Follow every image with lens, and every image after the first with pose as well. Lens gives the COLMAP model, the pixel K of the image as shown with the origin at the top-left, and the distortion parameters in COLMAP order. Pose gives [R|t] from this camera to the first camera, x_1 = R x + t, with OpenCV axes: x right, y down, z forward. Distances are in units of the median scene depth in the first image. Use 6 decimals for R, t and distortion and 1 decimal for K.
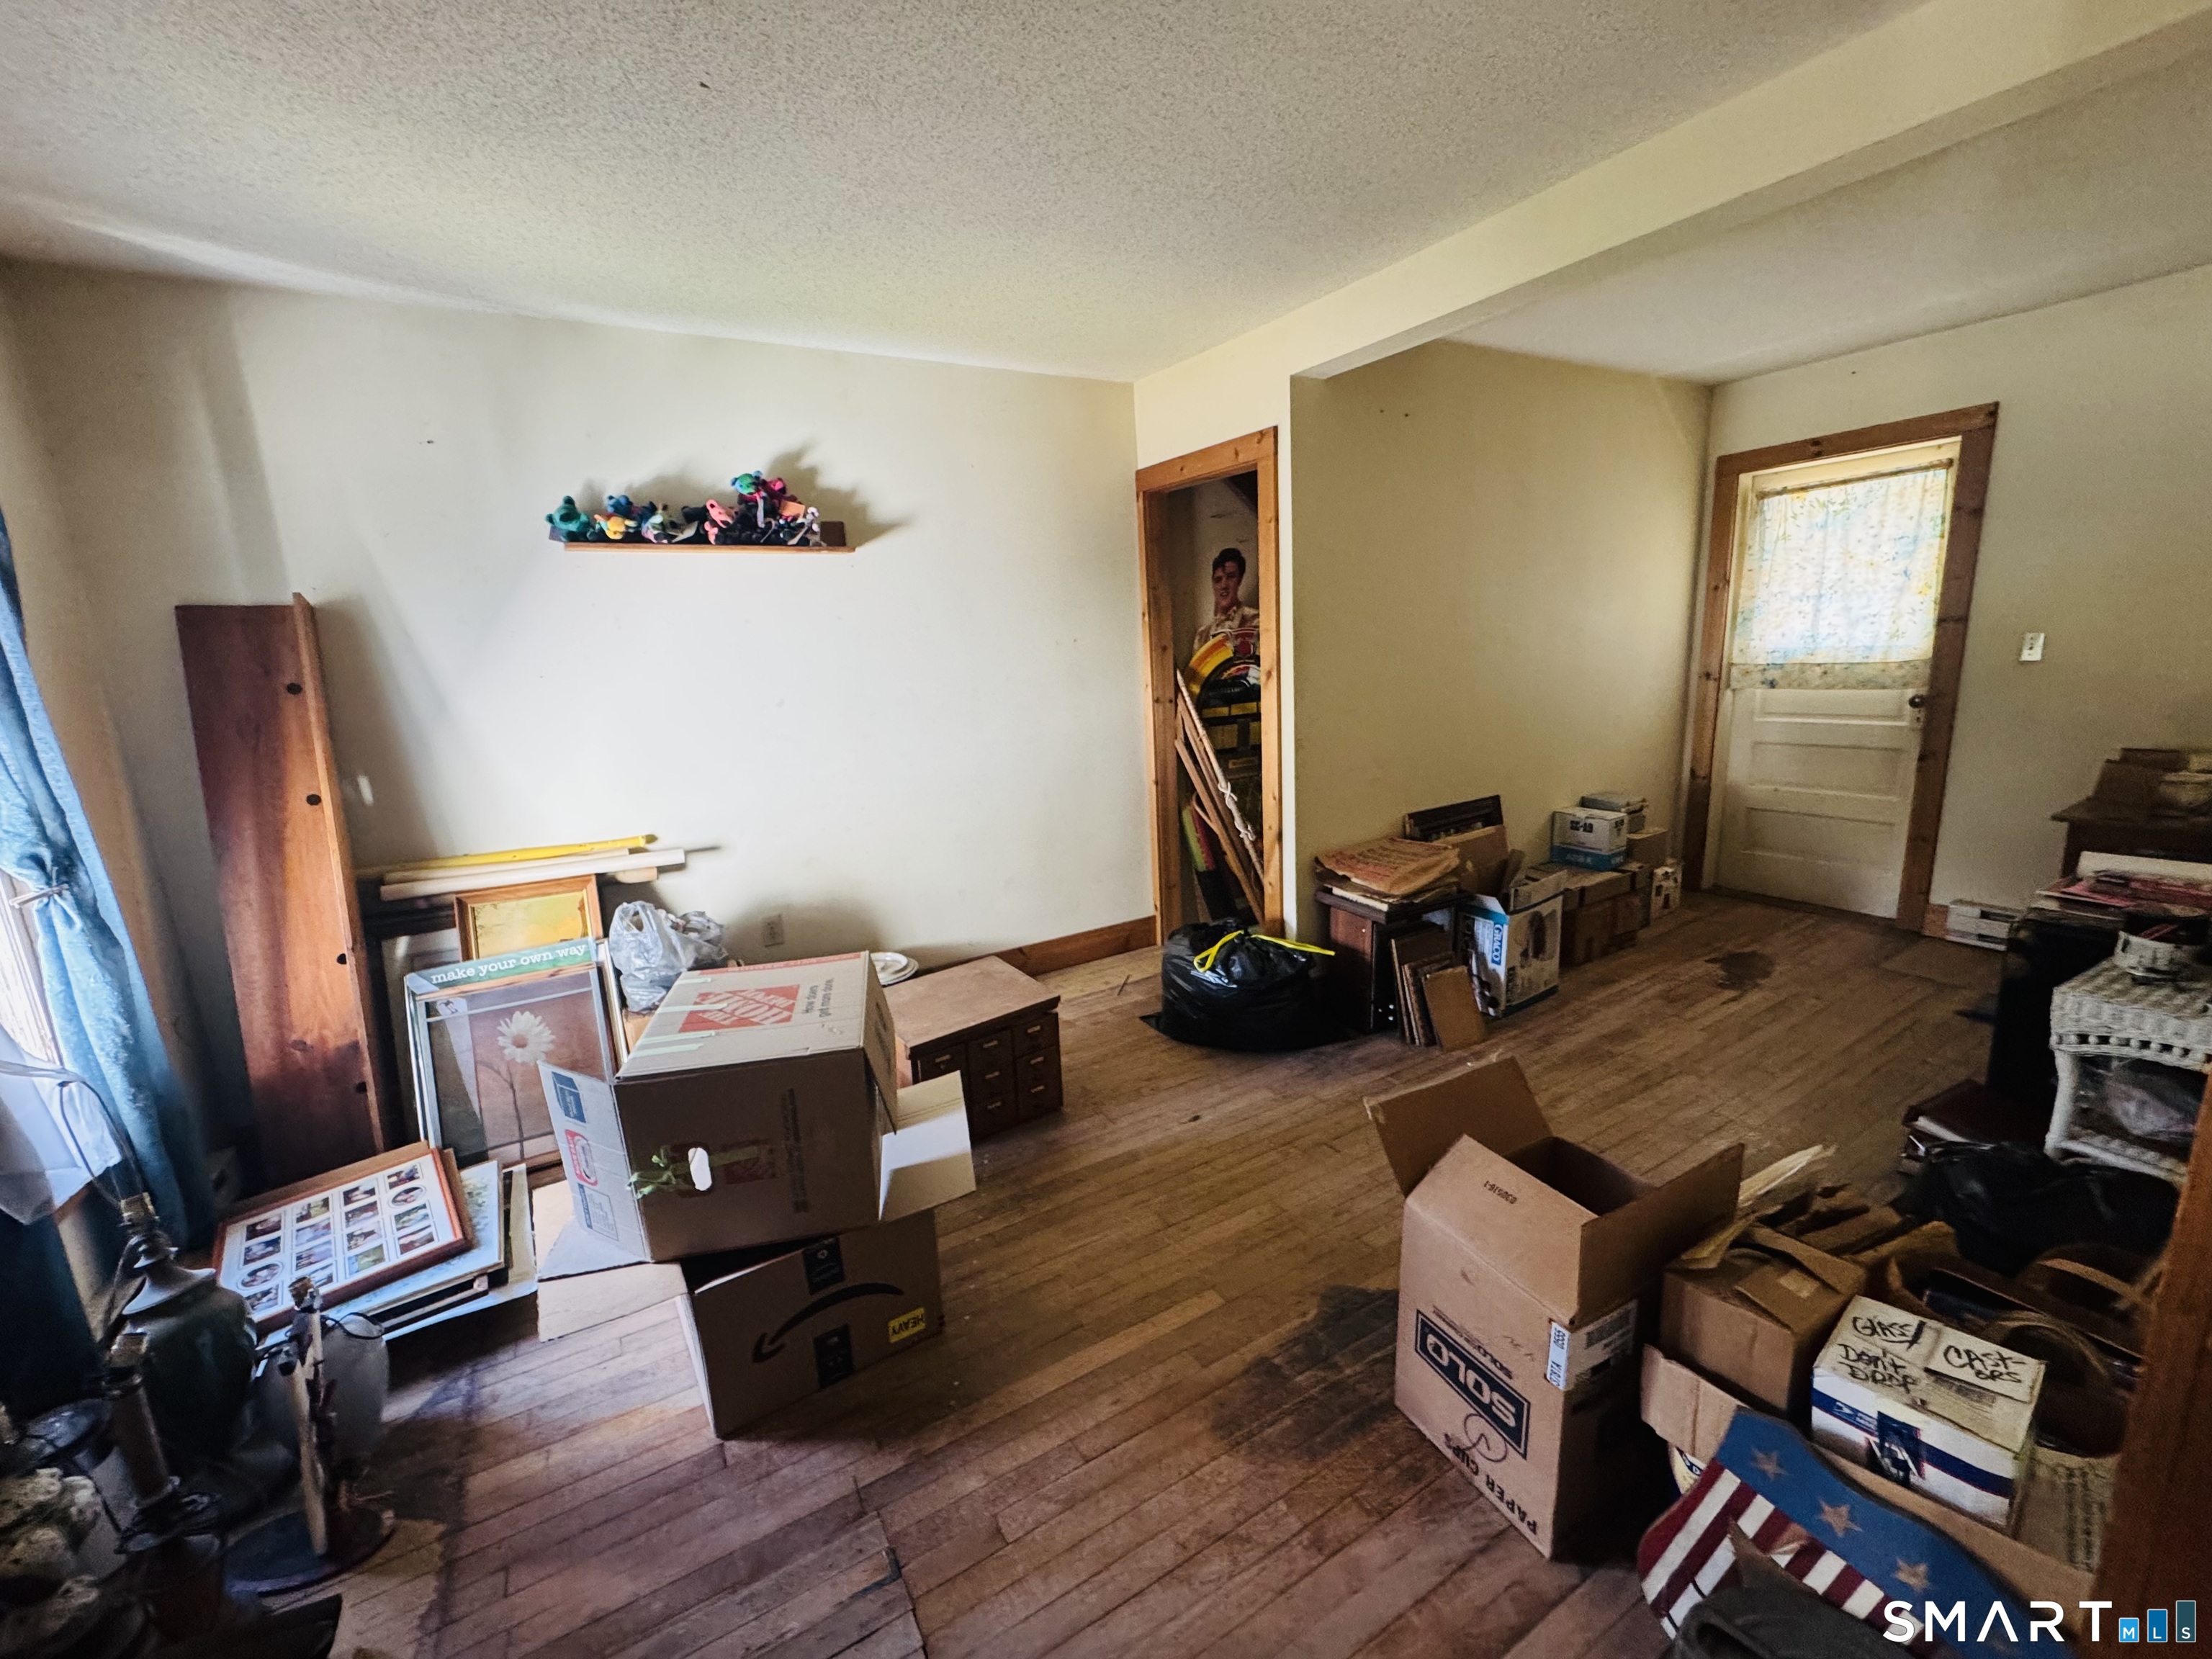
lens RADIAL K [[878.4, 0, 1107.3], [0, 878.4, 827.1], [0, 0, 1]] dist [-0.002315, 0.000082]
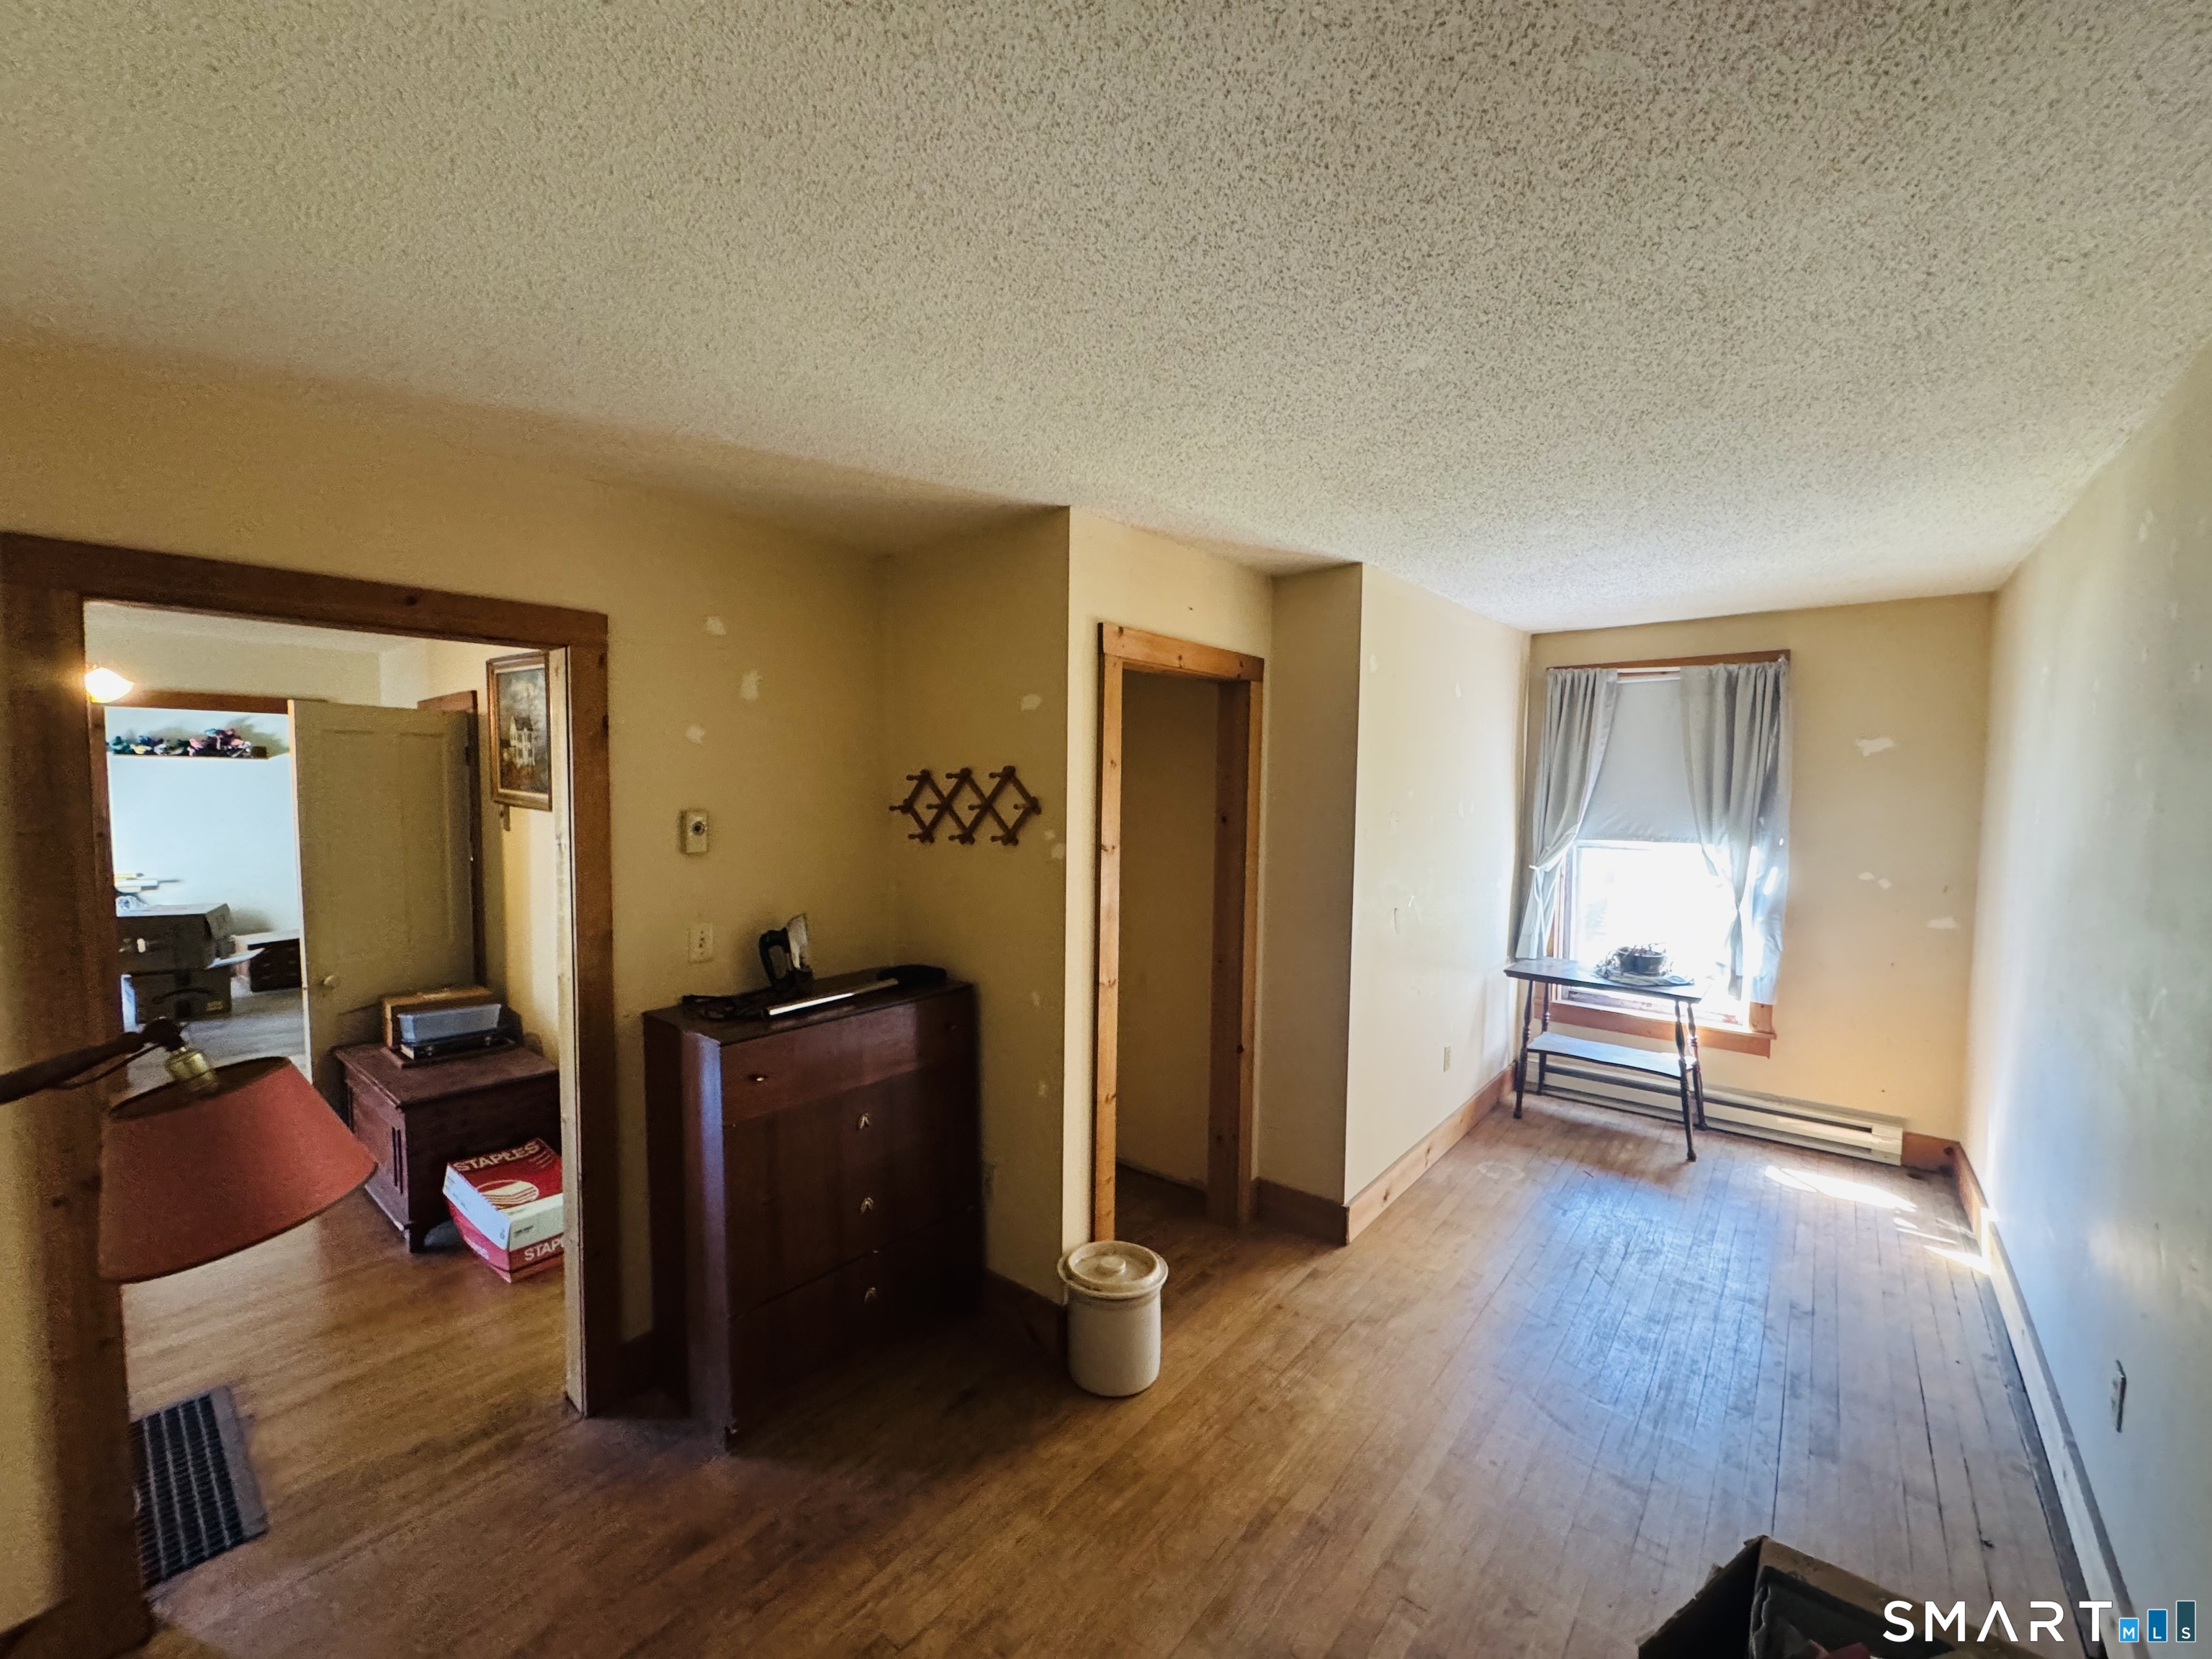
lens RADIAL K [[878.4, 0, 1099.2], [0, 878.4, 829.1], [0, 0, 1]] dist [-0.002315, 0.000082]
pose [[0.943877, 0.036661, 0.328256, 1.152942], [0.016731, 0.987238, -0.158368, 0.311355], [-0.329873, 0.154972, 0.931218, -2.092071]]
